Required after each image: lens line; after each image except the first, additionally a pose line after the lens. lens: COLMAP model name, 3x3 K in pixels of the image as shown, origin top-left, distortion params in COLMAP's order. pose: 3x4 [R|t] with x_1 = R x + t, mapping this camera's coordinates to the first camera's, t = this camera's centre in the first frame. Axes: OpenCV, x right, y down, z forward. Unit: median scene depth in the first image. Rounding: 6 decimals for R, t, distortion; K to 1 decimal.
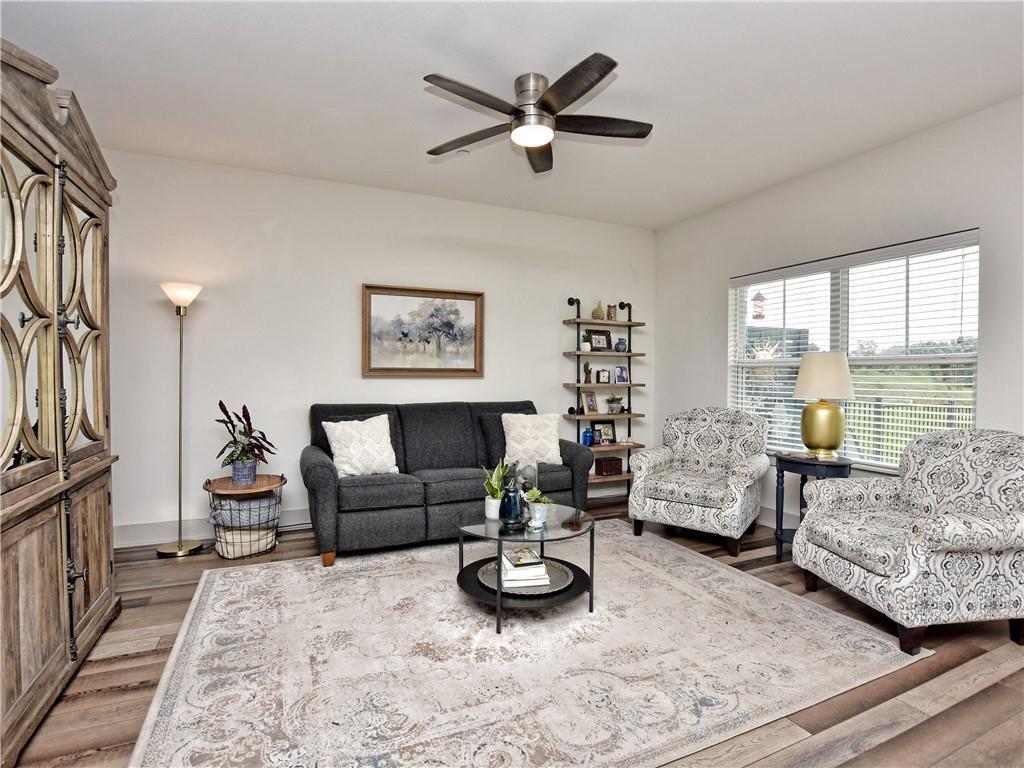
lens RADIAL K [[512.5, 0, 507.5], [0, 512.5, 382.5], [0, 0, 1]] dist [-0.039869, 0.007338]
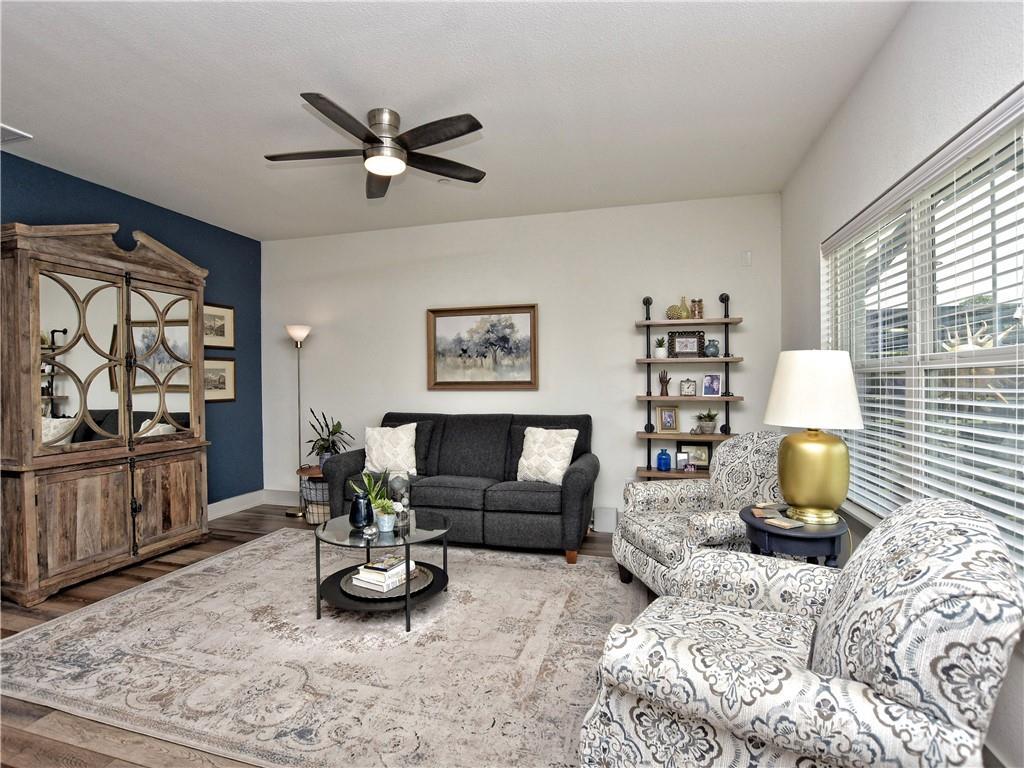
lens RADIAL K [[512.5, 0, 507.5], [0, 512.5, 382.5], [0, 0, 1]] dist [-0.039869, 0.007338]
pose [[0.766888, -0.010058, -0.641703, 0.588080], [0.001290, 0.999899, -0.014131, -0.010781], [0.641780, 0.010009, 0.766823, 0.224816]]
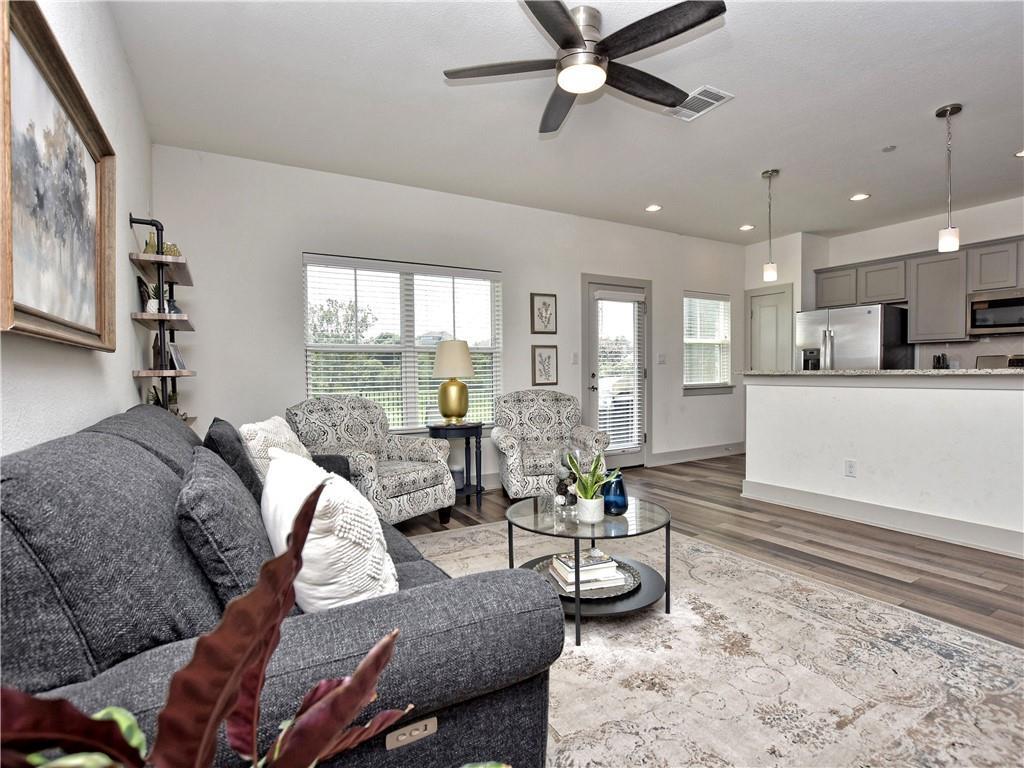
lens RADIAL K [[512.5, 0, 507.5], [0, 512.5, 382.5], [0, 0, 1]] dist [-0.039869, 0.007338]
pose [[-0.094179, -0.026452, 0.995204, -0.532447], [0.027477, 0.999197, 0.029159, 0.008983], [-0.995176, 0.030091, -0.093376, 0.781807]]
